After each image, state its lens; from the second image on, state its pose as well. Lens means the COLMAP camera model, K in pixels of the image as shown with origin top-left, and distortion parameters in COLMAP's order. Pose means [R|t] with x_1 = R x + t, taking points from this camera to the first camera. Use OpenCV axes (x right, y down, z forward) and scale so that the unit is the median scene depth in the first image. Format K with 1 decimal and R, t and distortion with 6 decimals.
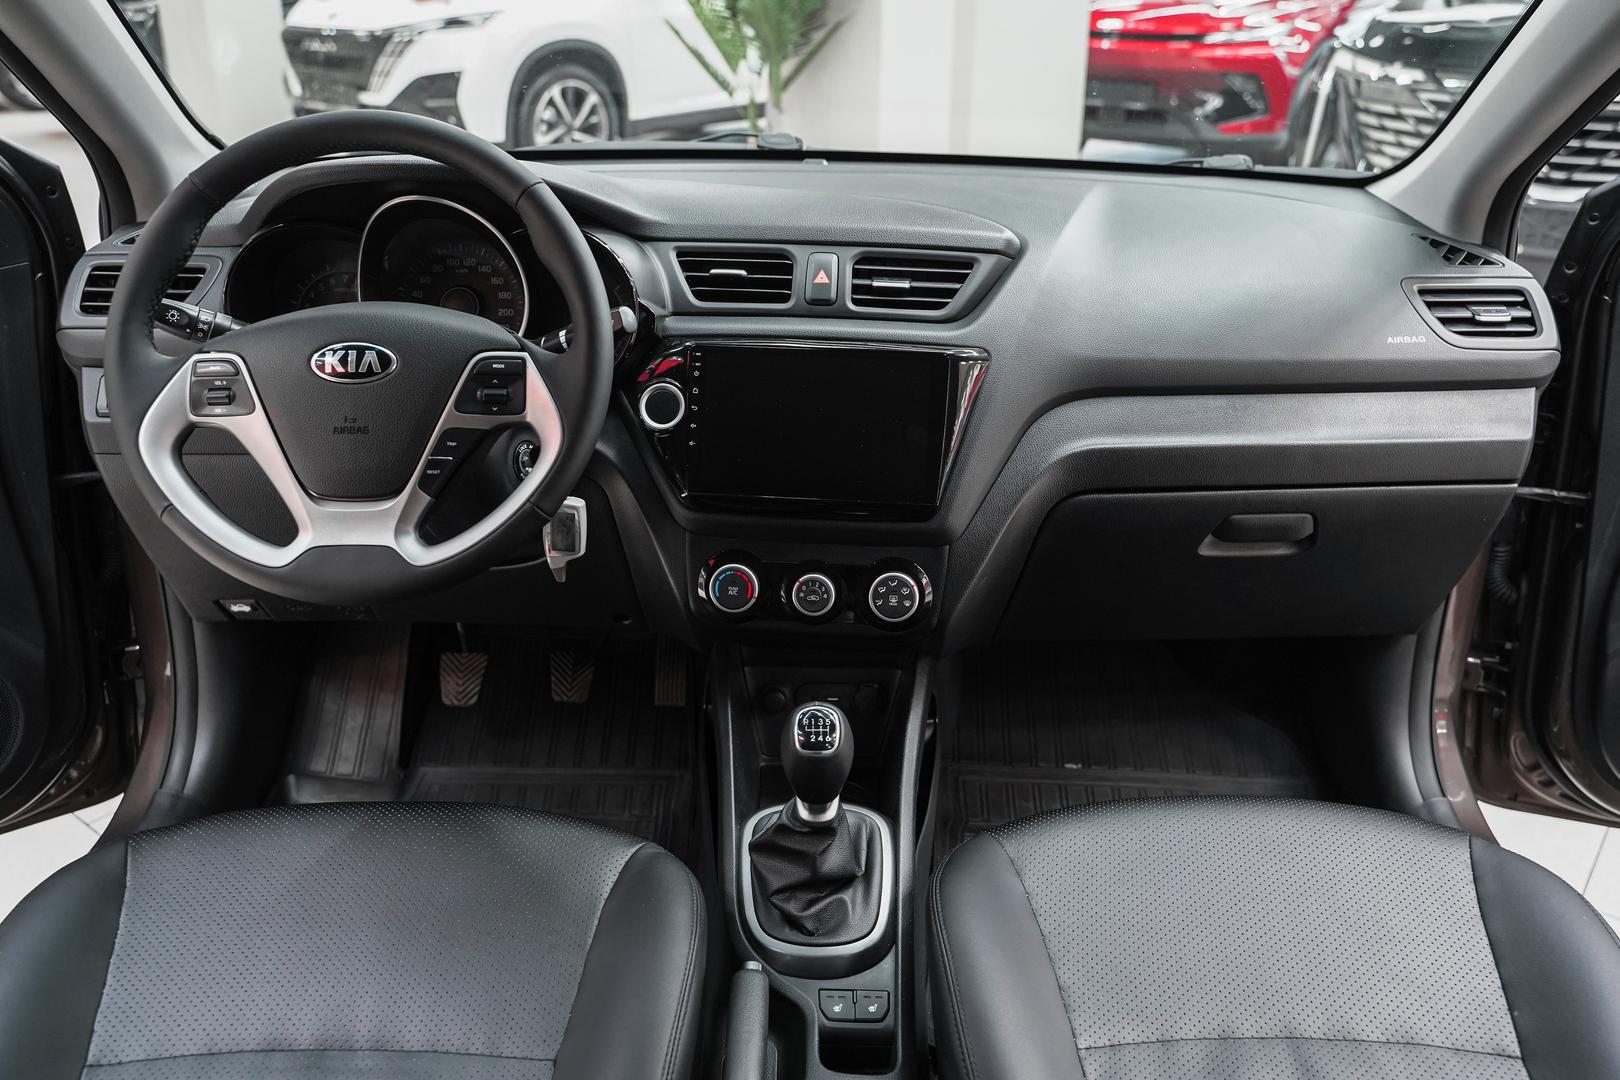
lens RADIAL K [[1320.8, 0, 818.9], [0, 1320.8, 533.8], [0, 0, 1]] dist [-0.008114, -0.001547]
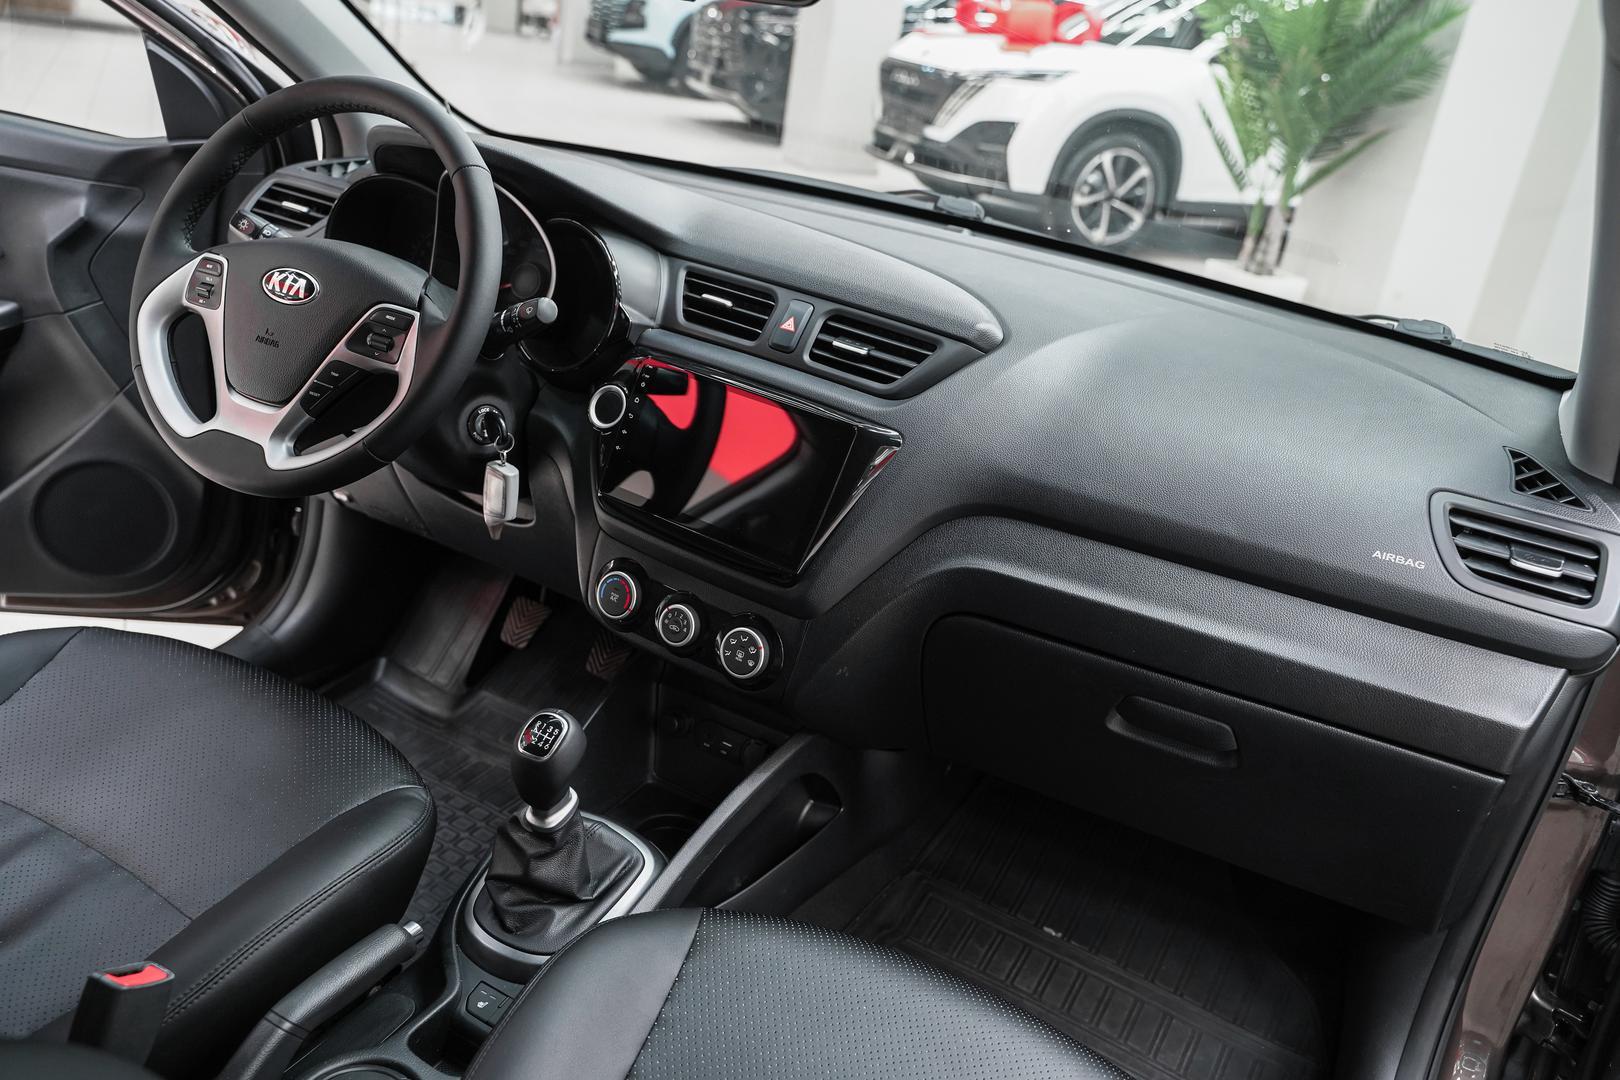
lens RADIAL K [[1320.8, 0, 795.9], [0, 1320.8, 540.0], [0, 0, 1]] dist [-0.008114, -0.001547]
pose [[0.871349, 0.288945, -0.396562, 0.445204], [-0.304750, 0.952127, 0.024129, -0.065720], [0.384549, 0.099828, 0.917691, 0.110410]]
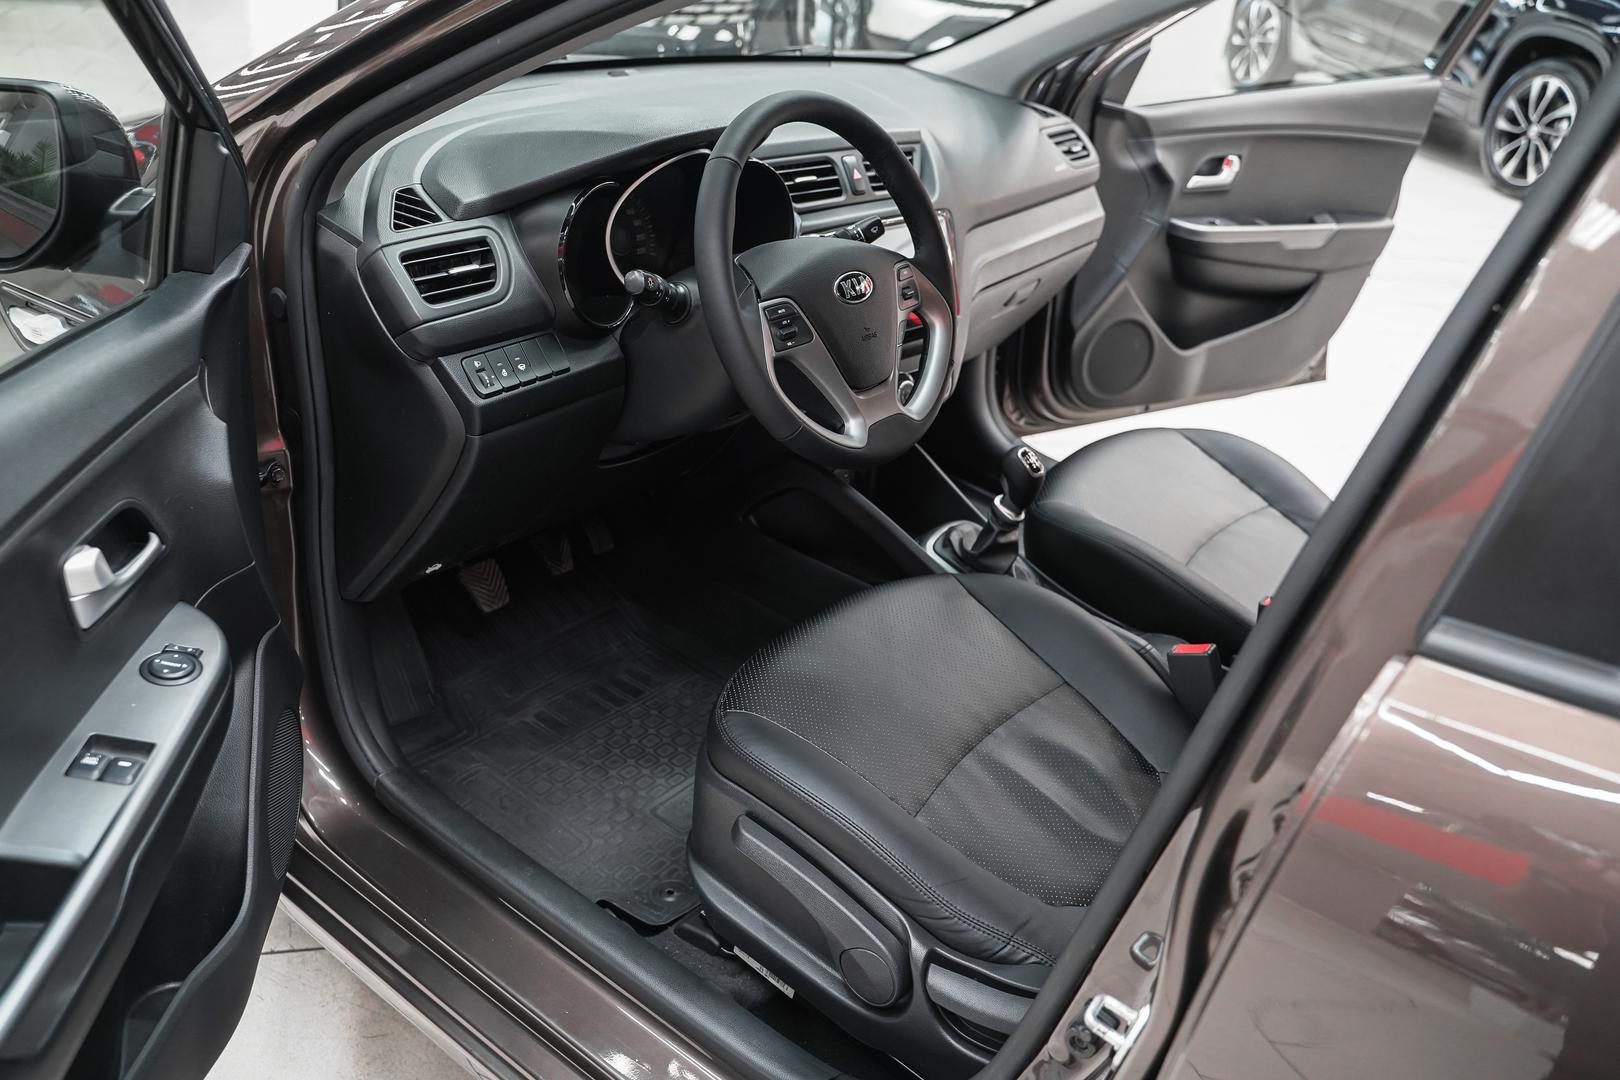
lens RADIAL K [[1320.8, 0, 800.4], [0, 1320.8, 550.5], [0, 0, 1]] dist [-0.008114, -0.001547]
pose [[0.624536, -0.328876, 0.708375, -1.155680], [0.209732, 0.944323, 0.253510, -0.184795], [-0.752308, -0.009758, 0.658740, 0.121025]]
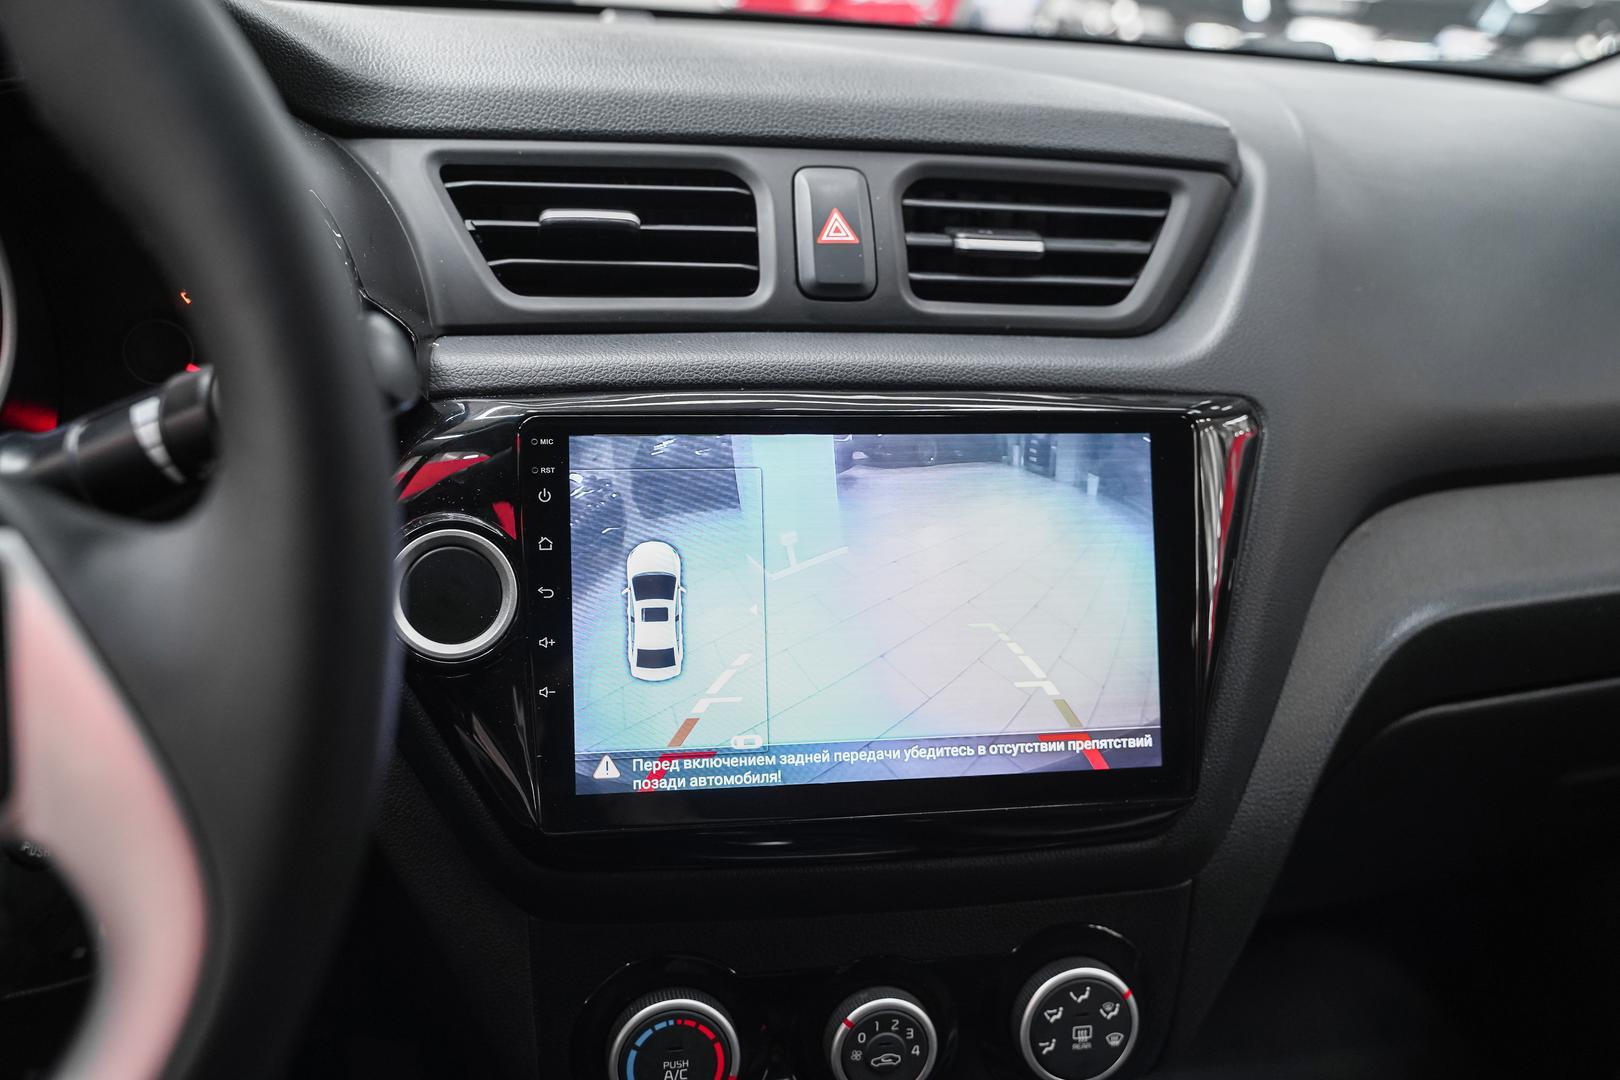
lens RADIAL K [[1423.4, 0, 804.6], [0, 1423.4, 541.3], [0, 0, 1]] dist [-0.000516, 0.002194]
pose [[0.959729, -0.065245, 0.273247, -0.128610], [0.066599, 0.997770, 0.004329, -0.103856], [-0.272920, 0.014043, 0.961934, 0.596042]]
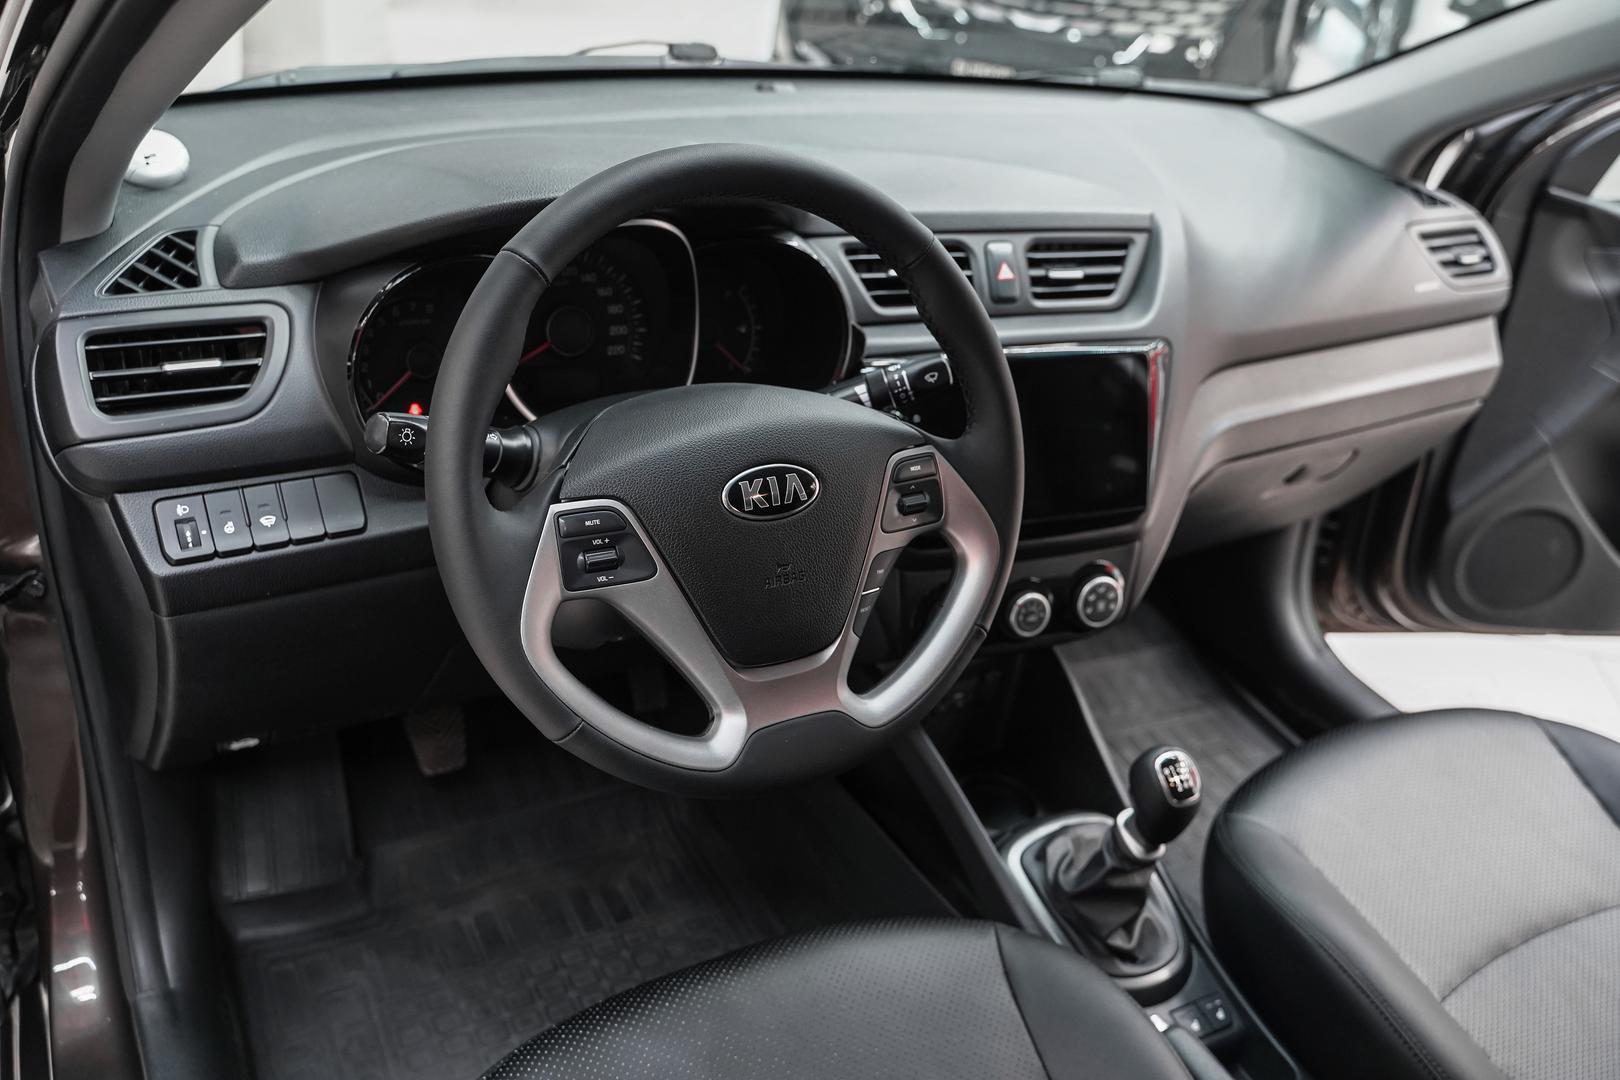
lens RADIAL K [[1320.8, 0, 803.6], [0, 1320.8, 542.9], [0, 0, 1]] dist [-0.008114, -0.001547]
pose [[0.878342, -0.169024, 0.447154, -0.555423], [0.088549, 0.976744, 0.195272, -0.201635], [-0.469761, -0.131921, 0.872881, 0.250731]]
